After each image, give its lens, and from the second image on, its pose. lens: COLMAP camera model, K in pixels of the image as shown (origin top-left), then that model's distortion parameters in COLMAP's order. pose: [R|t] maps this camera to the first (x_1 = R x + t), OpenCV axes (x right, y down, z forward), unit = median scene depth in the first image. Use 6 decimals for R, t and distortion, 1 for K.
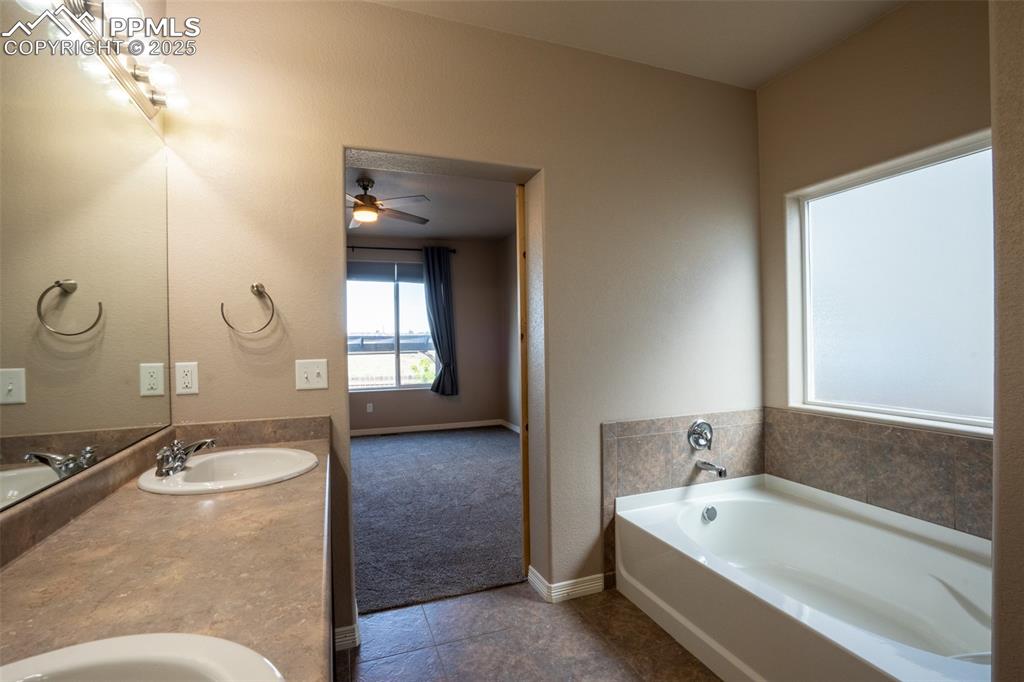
lens RADIAL K [[470.5, 0, 508.9], [0, 470.5, 342.8], [0, 0, 1]] dist [-0.059933, 0.027498]
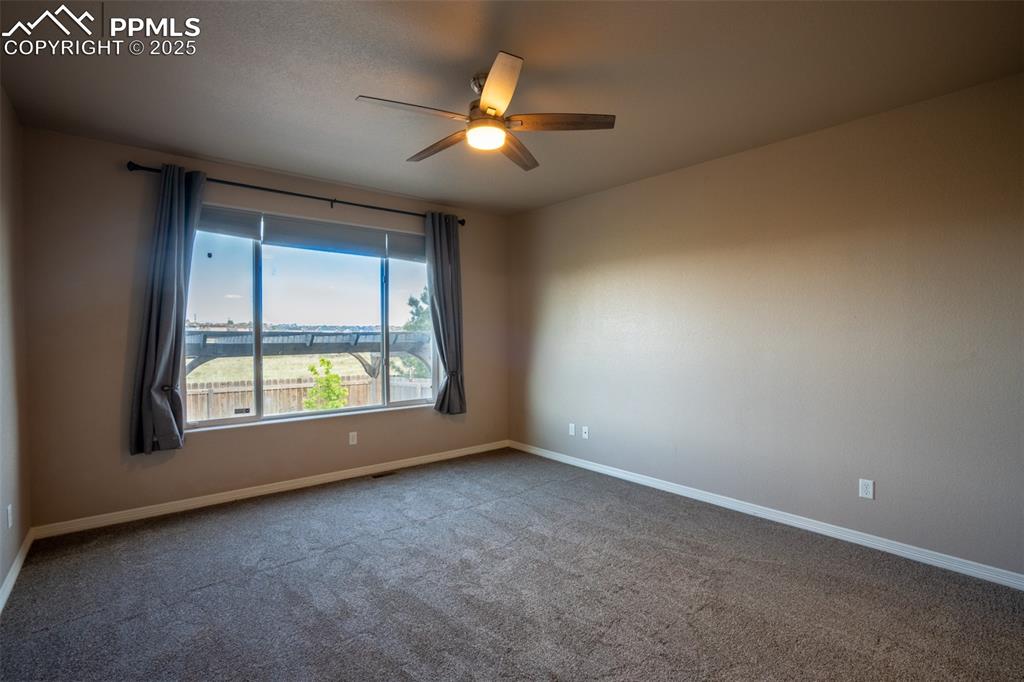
lens RADIAL K [[470.5, 0, 508.9], [0, 470.5, 342.8], [0, 0, 1]] dist [-0.059933, 0.027498]
pose [[0.949679, 0.010166, 0.313060, -0.283616], [-0.009623, 0.999948, -0.003277, -0.000488], [-0.313077, 0.000100, 0.949728, 0.267038]]
